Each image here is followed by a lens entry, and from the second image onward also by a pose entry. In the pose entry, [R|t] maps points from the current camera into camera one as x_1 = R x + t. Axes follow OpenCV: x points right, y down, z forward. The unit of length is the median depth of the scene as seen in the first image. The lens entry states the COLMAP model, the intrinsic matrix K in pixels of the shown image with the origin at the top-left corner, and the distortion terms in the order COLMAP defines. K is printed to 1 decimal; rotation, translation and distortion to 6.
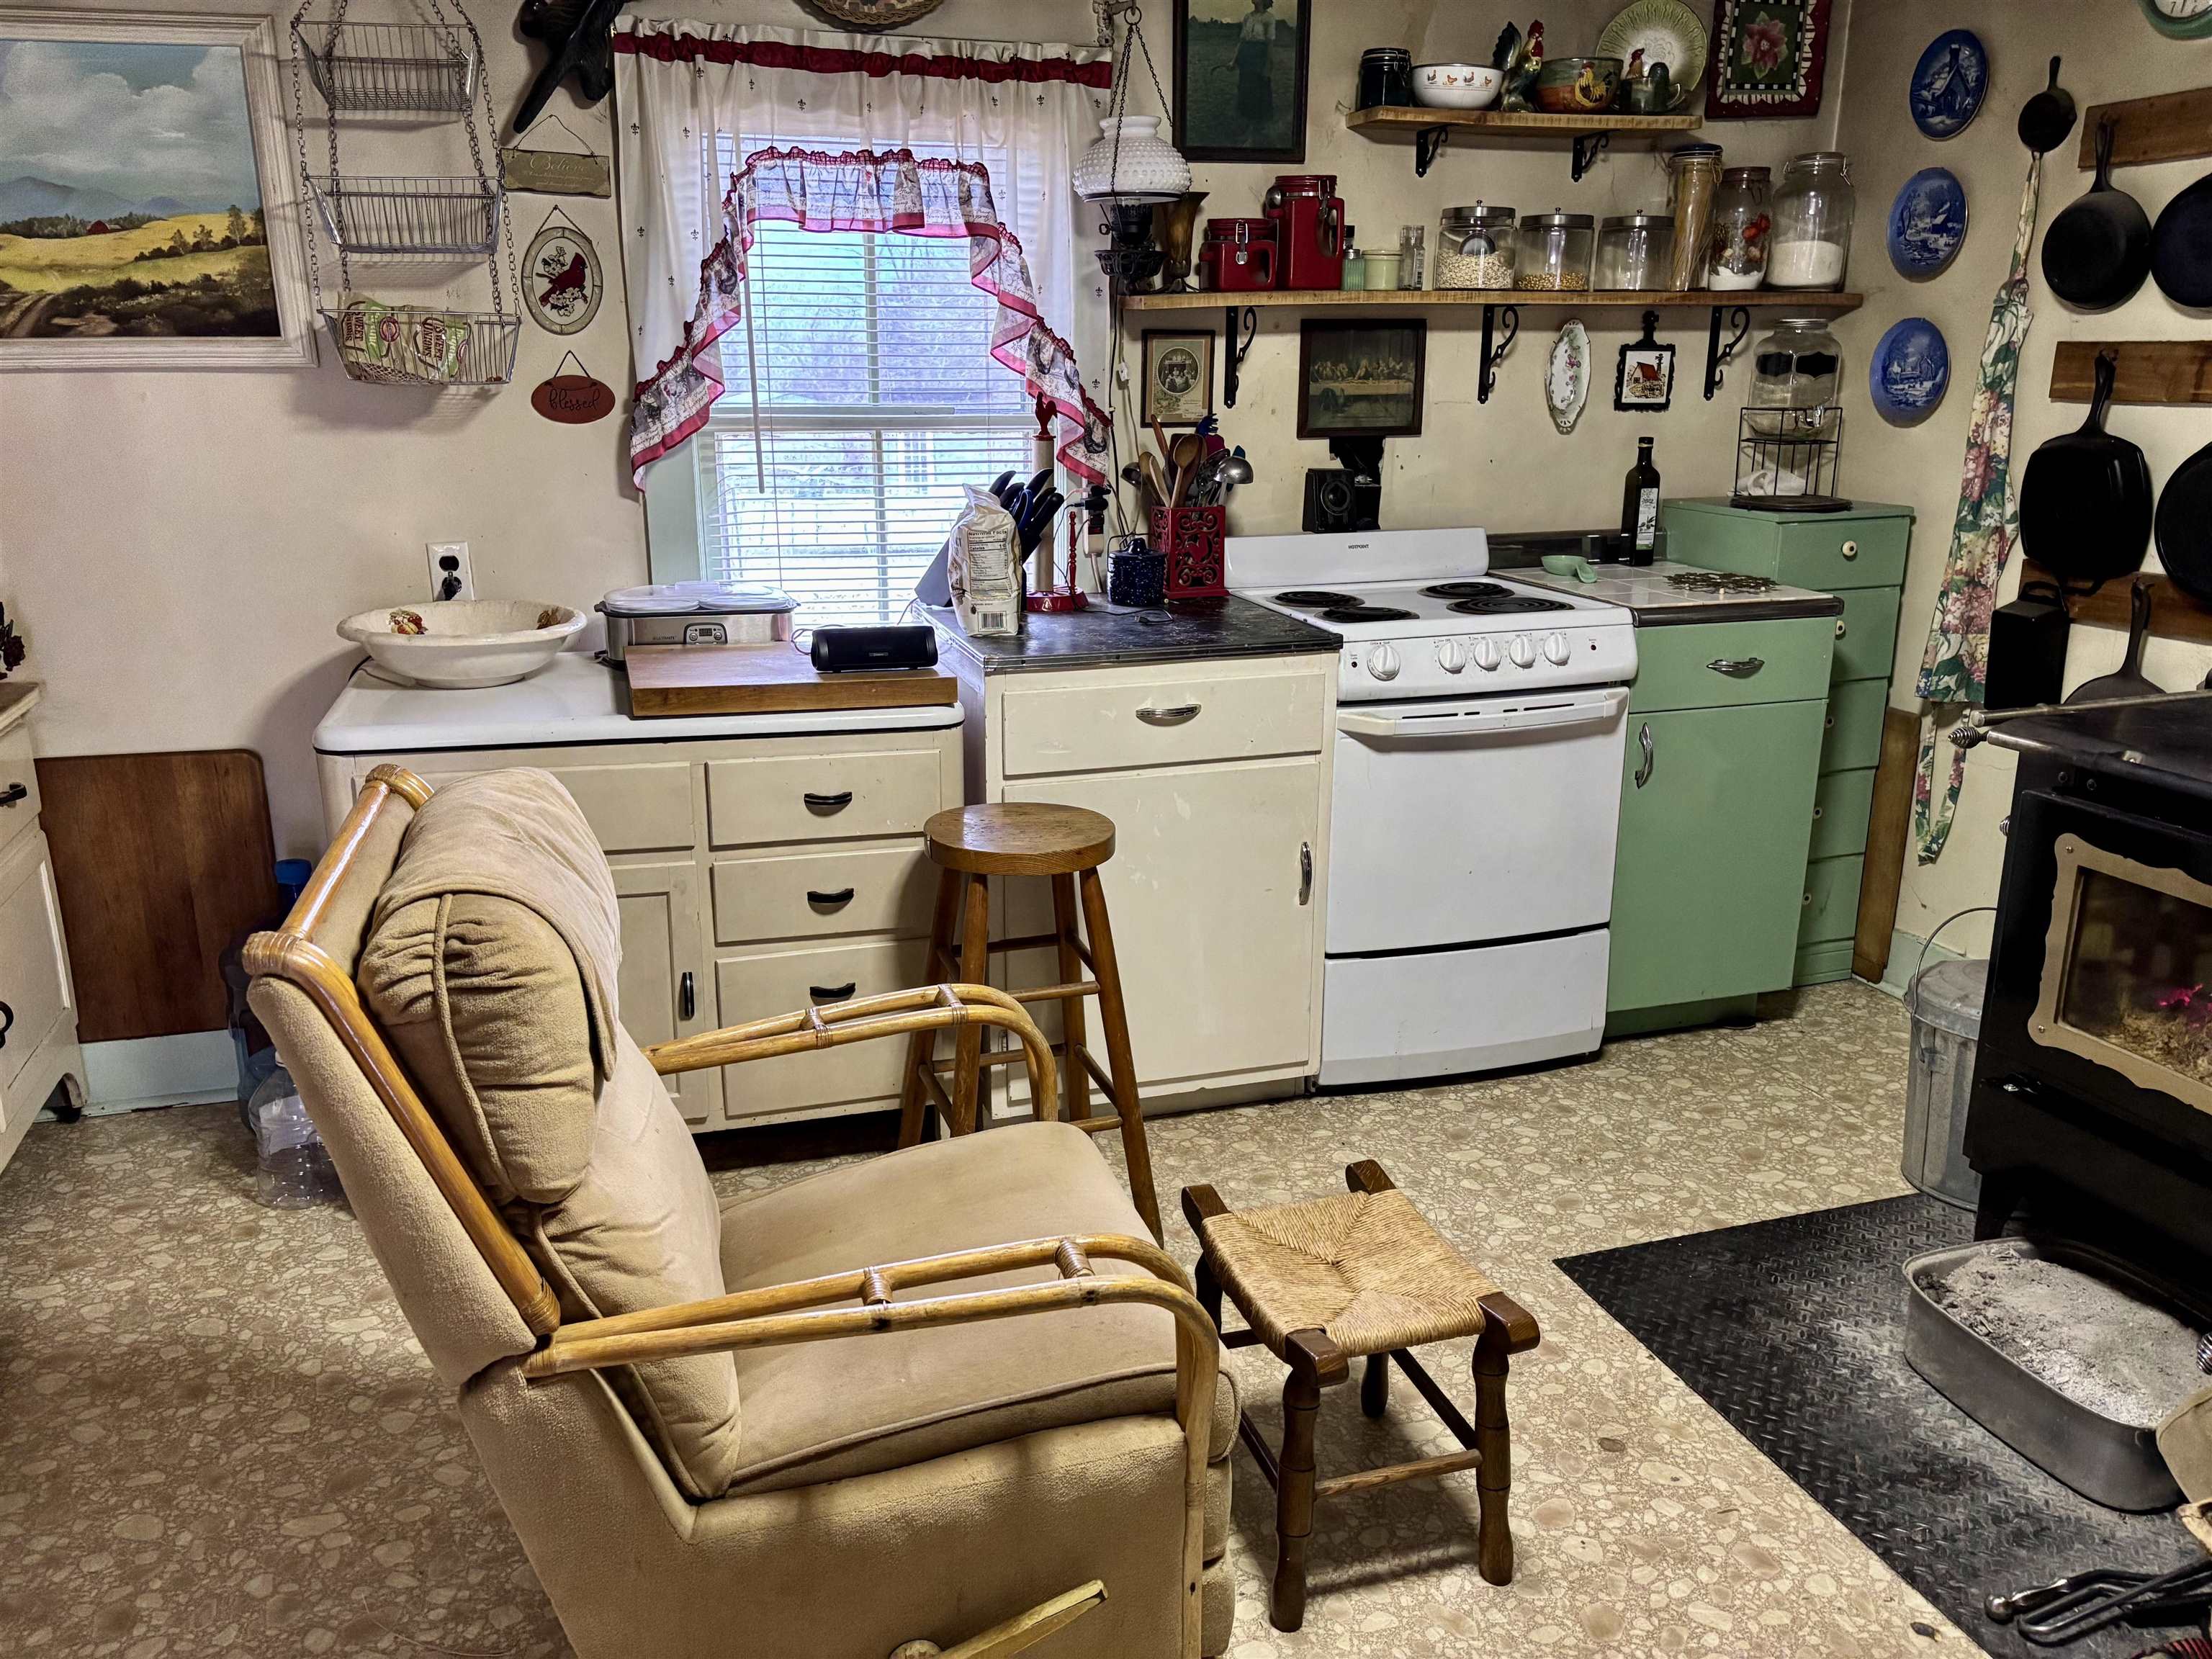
lens RADIAL K [[1666.1, 0, 1160.6], [0, 1666.1, 847.3], [0, 0, 1]] dist [0.046274, -0.063341]
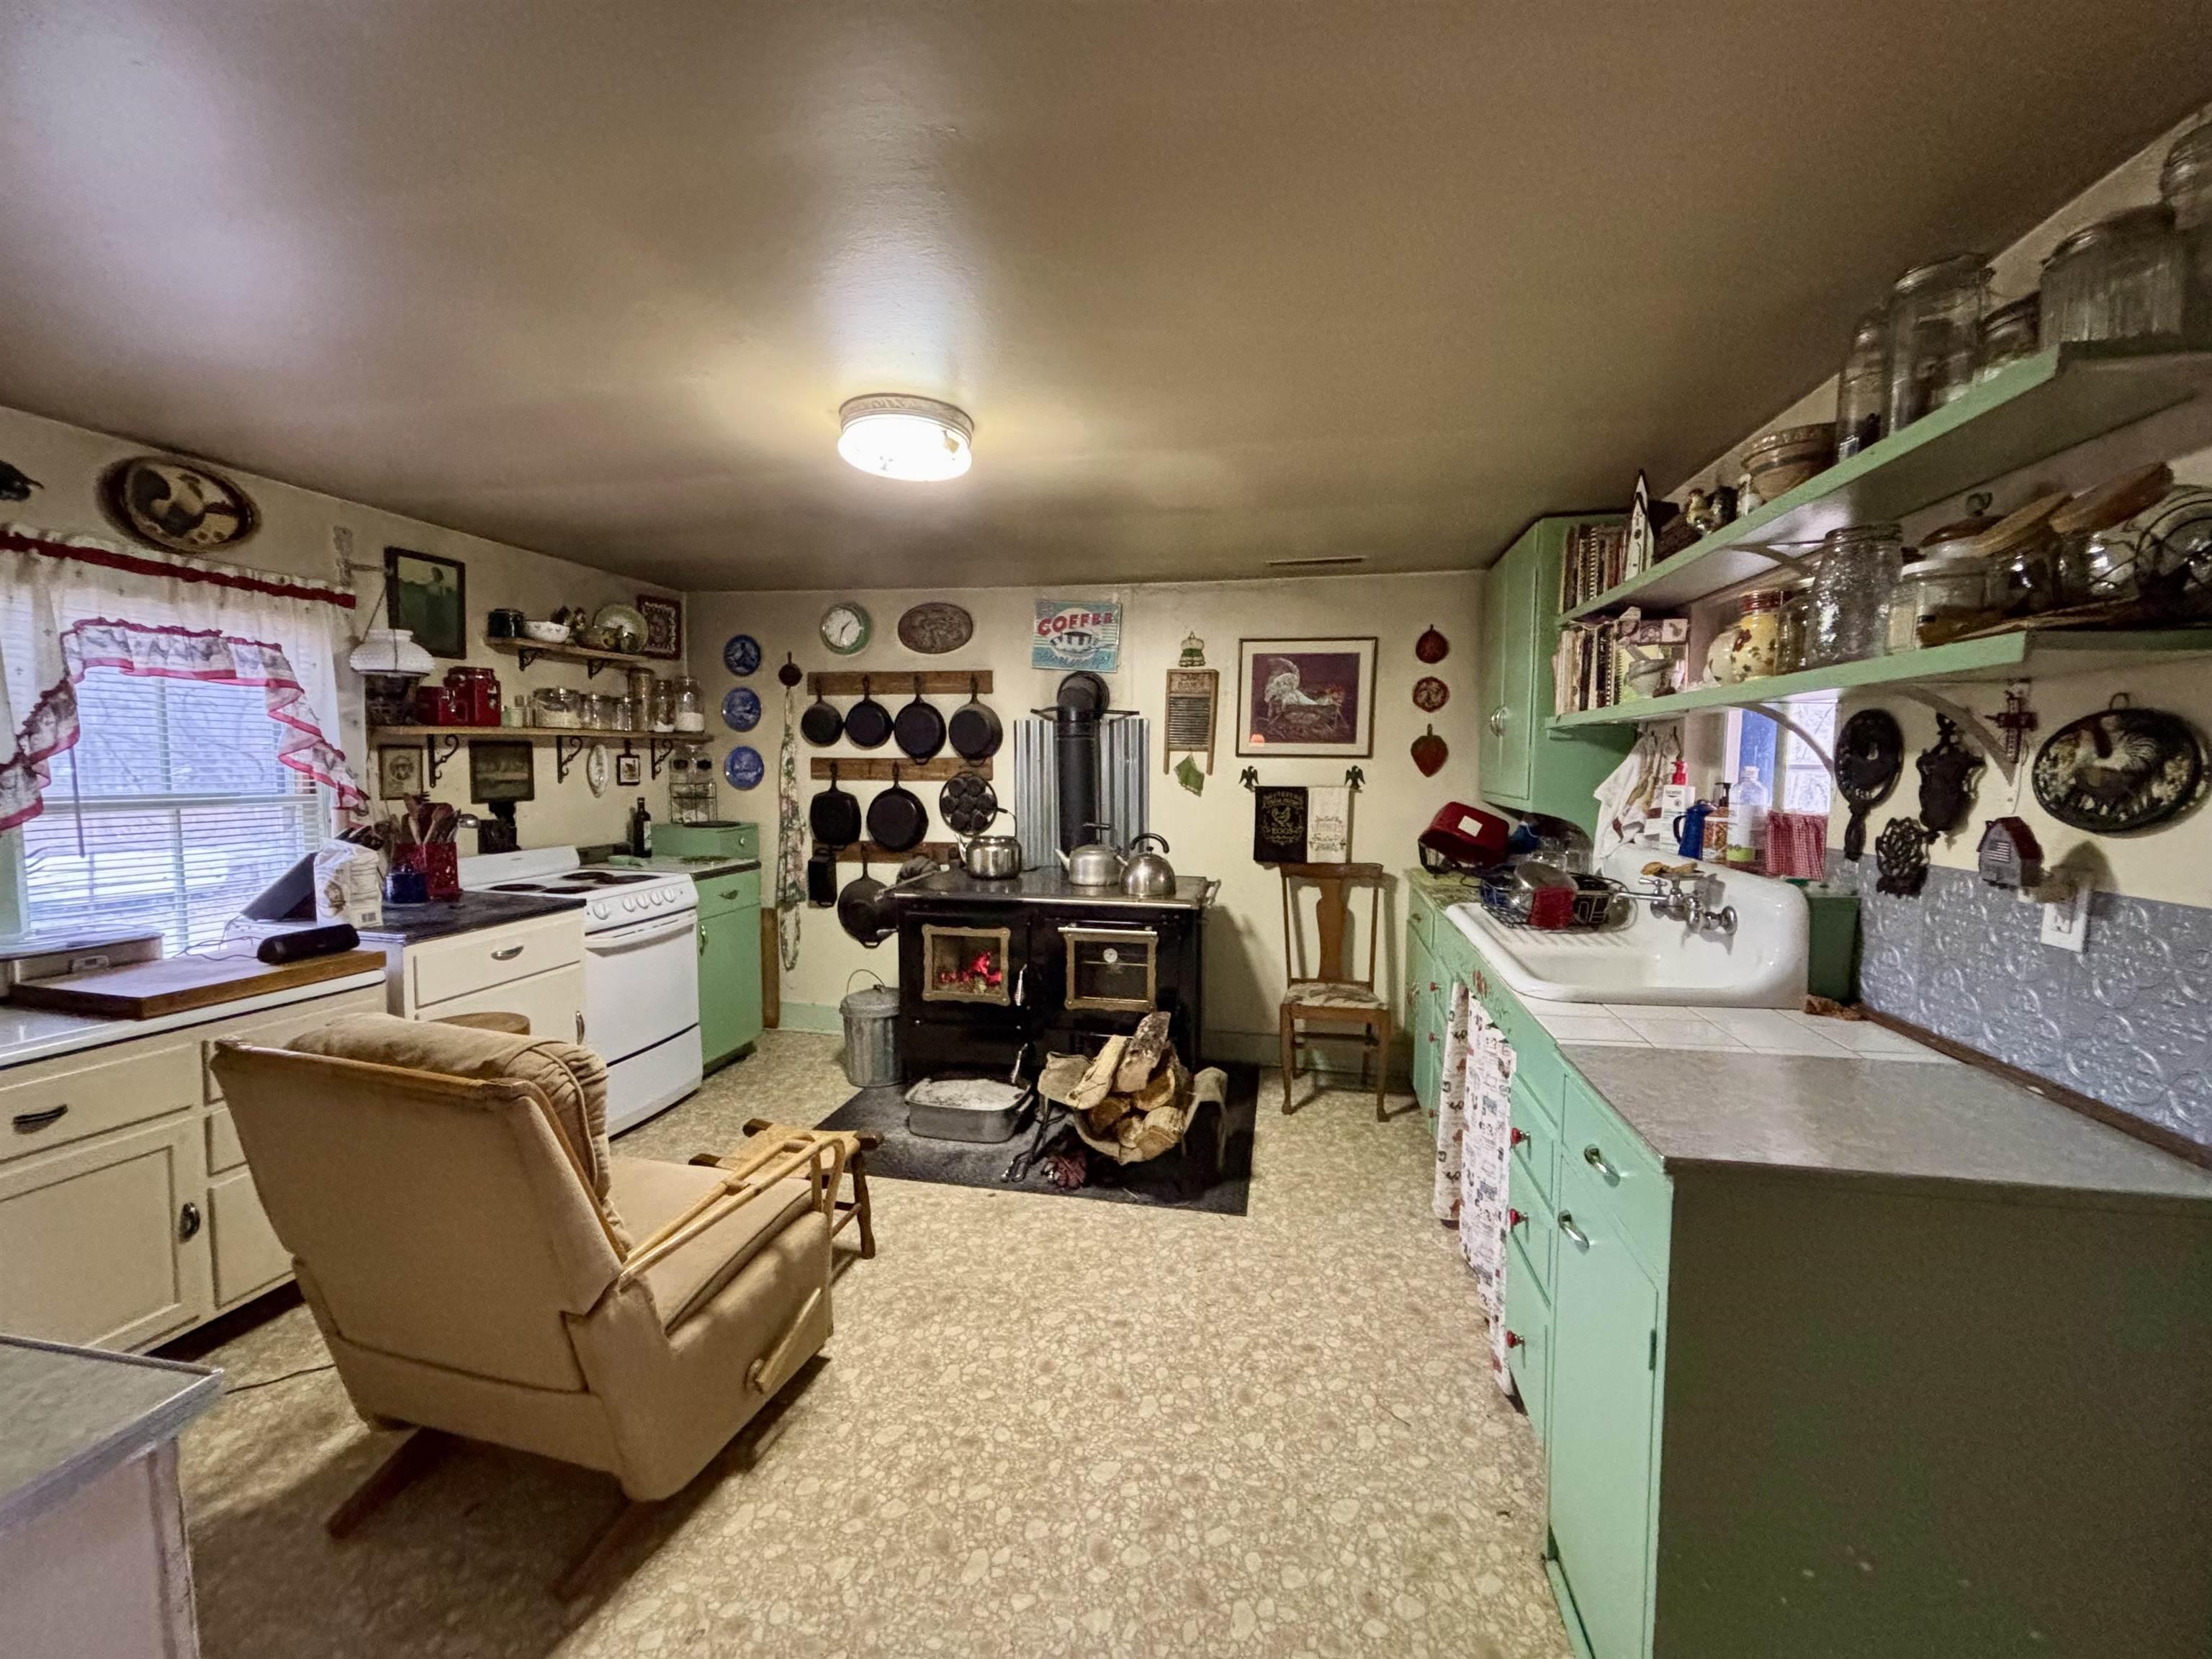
lens RADIAL K [[899.4, 0, 1106.0], [0, 899.4, 829.5], [0, 0, 1]] dist [-0.001029, -0.003753]
pose [[0.488428, -0.061841, 0.870410, -0.441281], [0.235632, 0.969777, -0.063324, 0.002896], [-0.840188, 0.236026, 0.488238, -0.034115]]
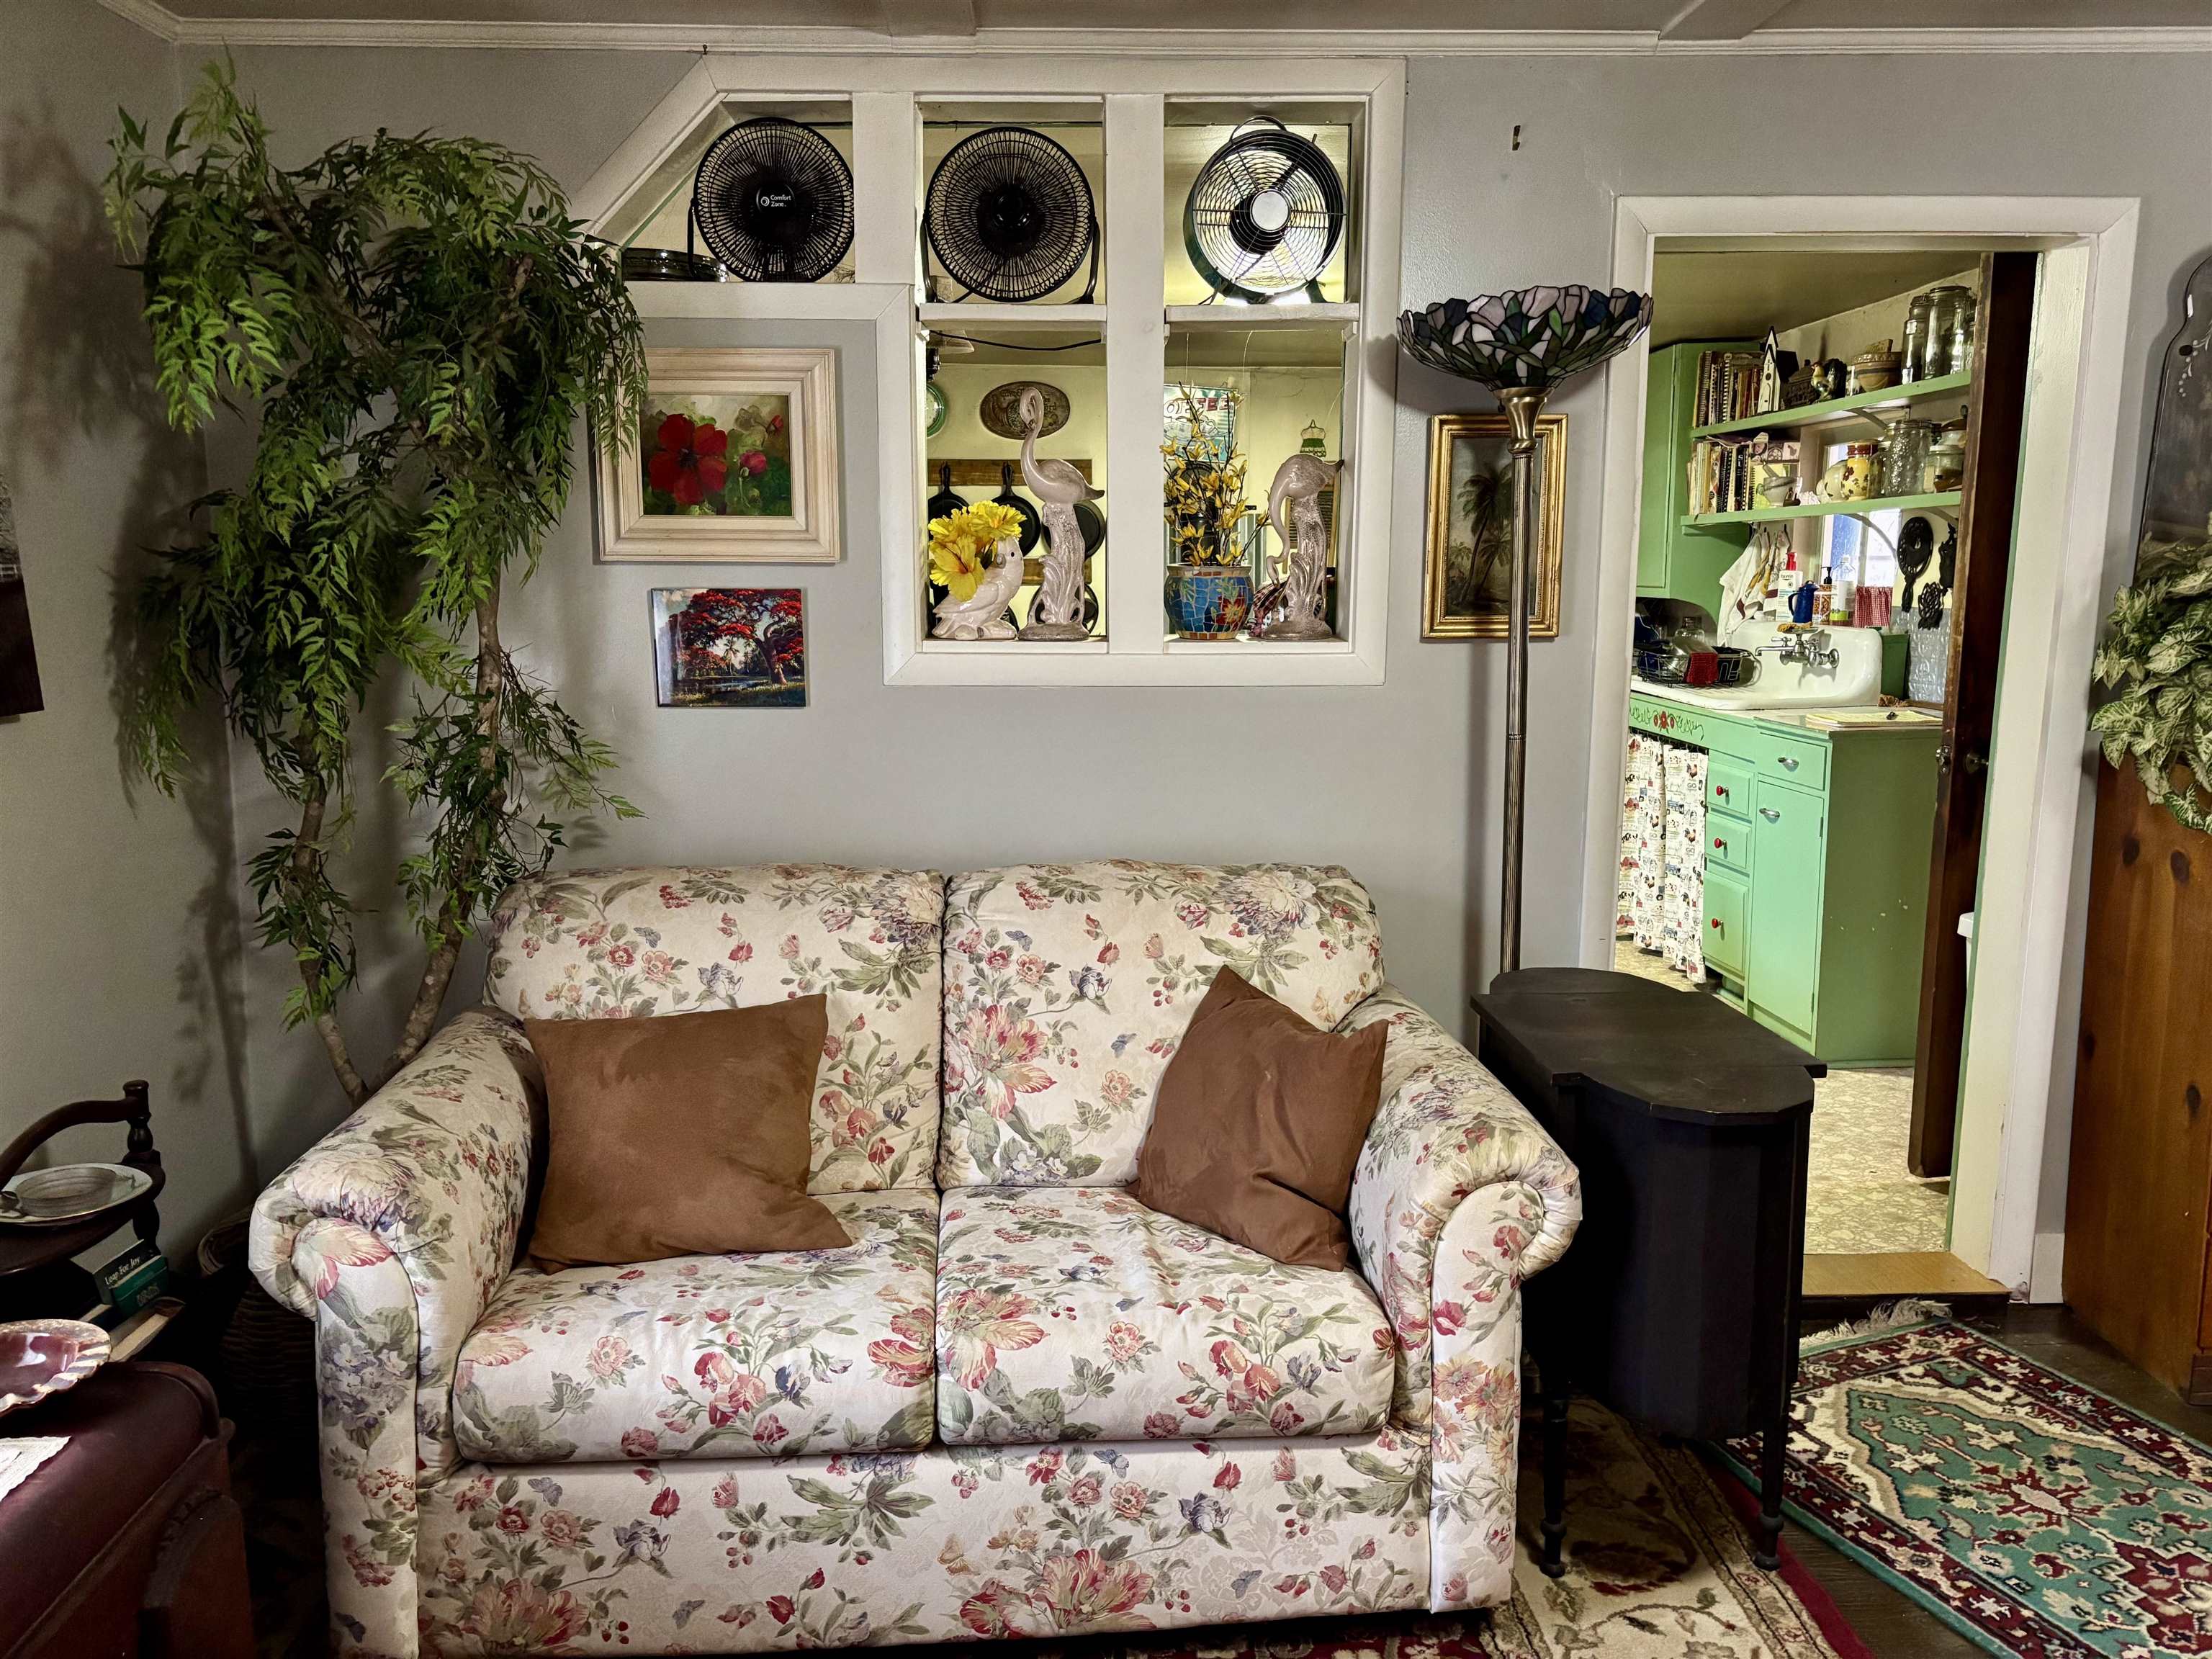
lens RADIAL K [[1649.8, 0, 1087.8], [0, 1649.8, 824.1], [0, 0, 1]] dist [0.058525, -0.082393]
pose [[0.270719, -0.143525, 0.951899, -1.584168], [0.267214, 0.961169, 0.068928, -0.034239], [-0.924829, 0.235701, 0.298558, 0.165083]]
